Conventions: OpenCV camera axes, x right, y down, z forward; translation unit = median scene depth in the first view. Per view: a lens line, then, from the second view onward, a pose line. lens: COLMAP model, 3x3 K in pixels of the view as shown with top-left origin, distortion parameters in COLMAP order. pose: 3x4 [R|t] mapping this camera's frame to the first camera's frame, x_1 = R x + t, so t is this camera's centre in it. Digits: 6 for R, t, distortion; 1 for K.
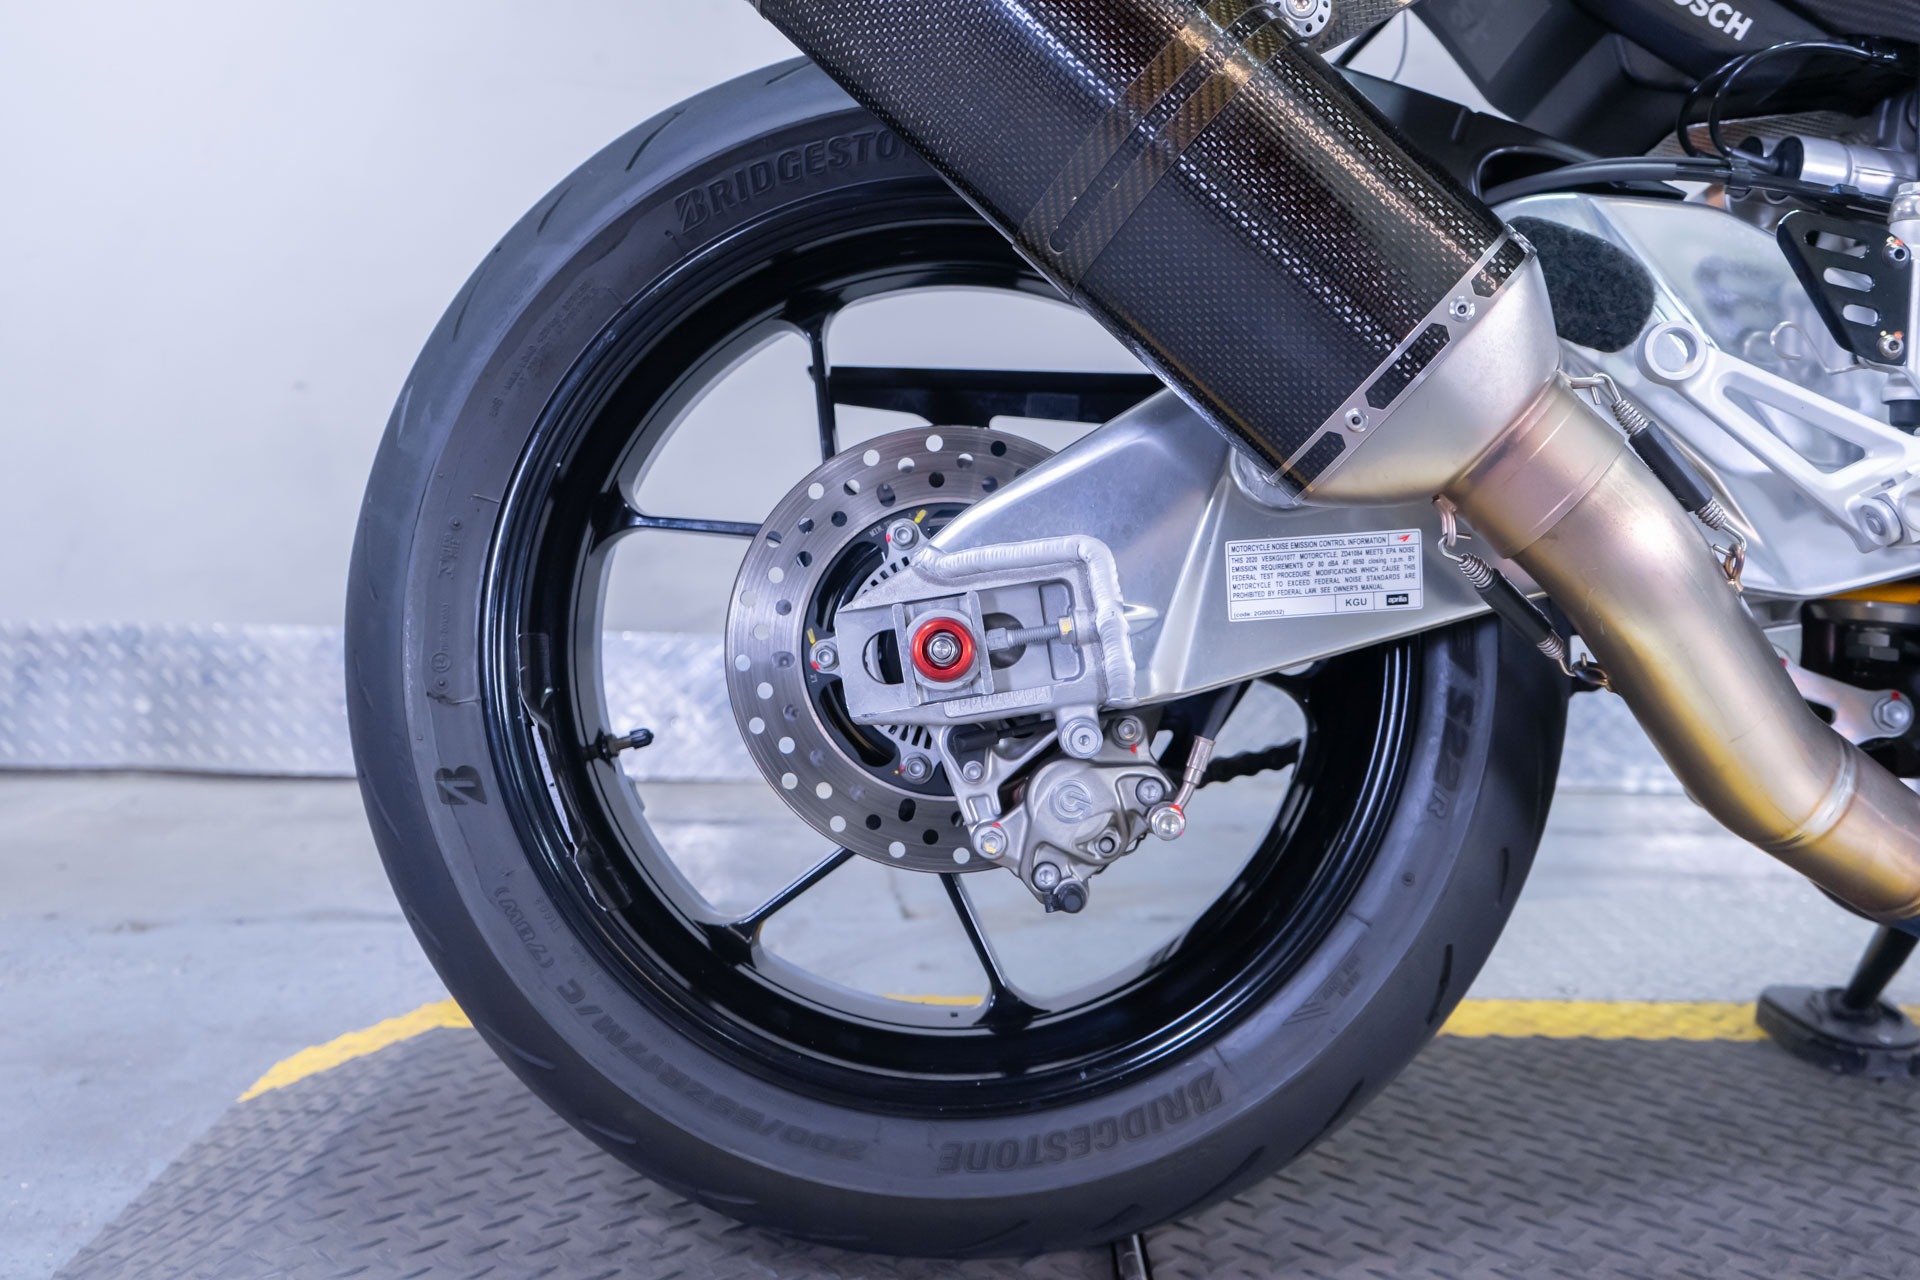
lens RADIAL K [[1848.5, 0, 977.9], [0, 1848.5, 635.1], [0, 0, 1]] dist [-0.004541, 0.000000]
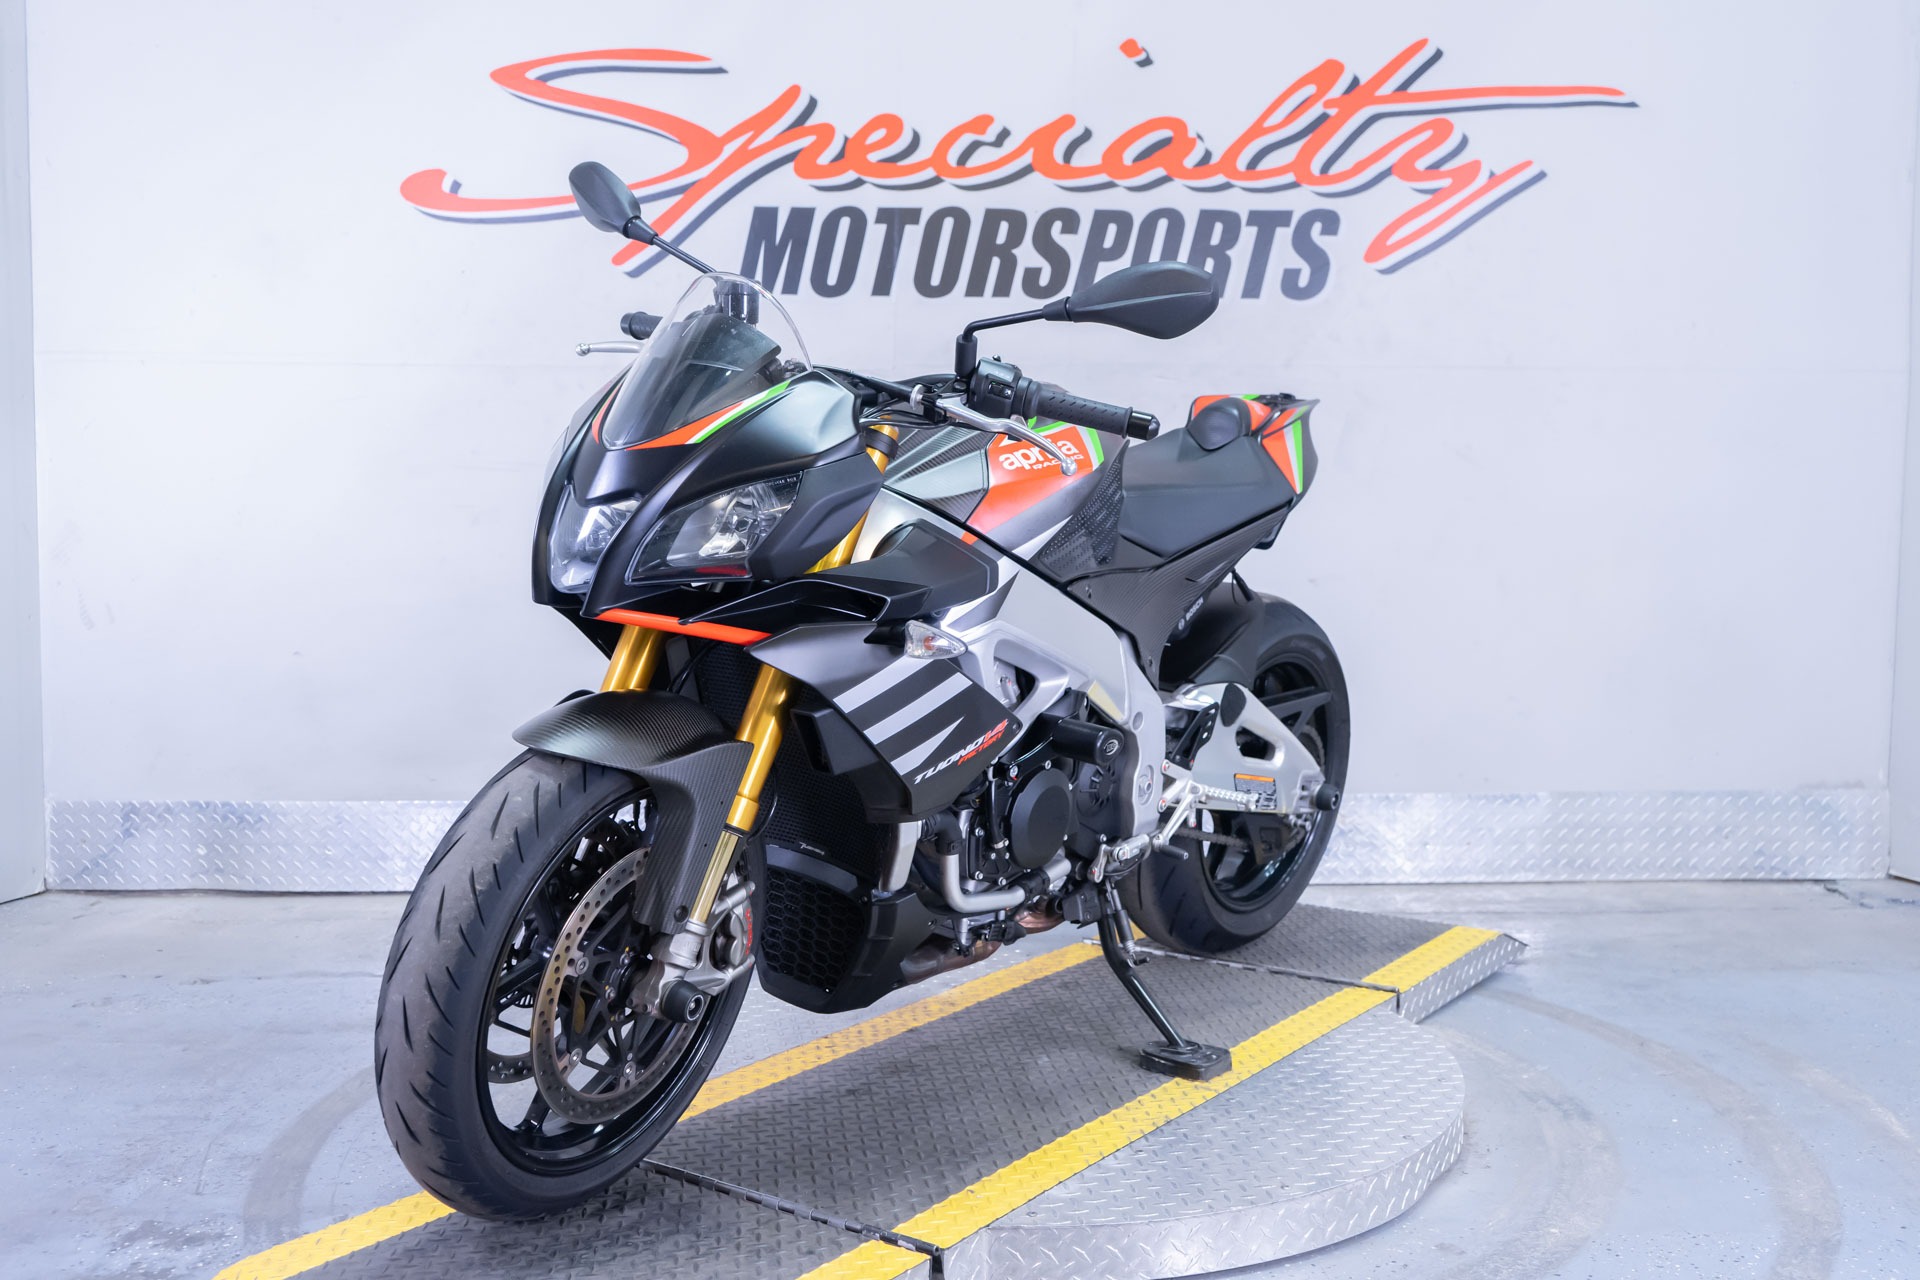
lens RADIAL K [[1867.5, 0, 953.1], [0, 1867.5, 631.5], [0, 0, 1]] dist [-0.006297, 0.000000]
pose [[0.999273, -0.023346, -0.030134, 0.267794], [0.021978, 0.998747, -0.044953, -0.068366], [0.031146, 0.044258, 0.998535, -0.640965]]
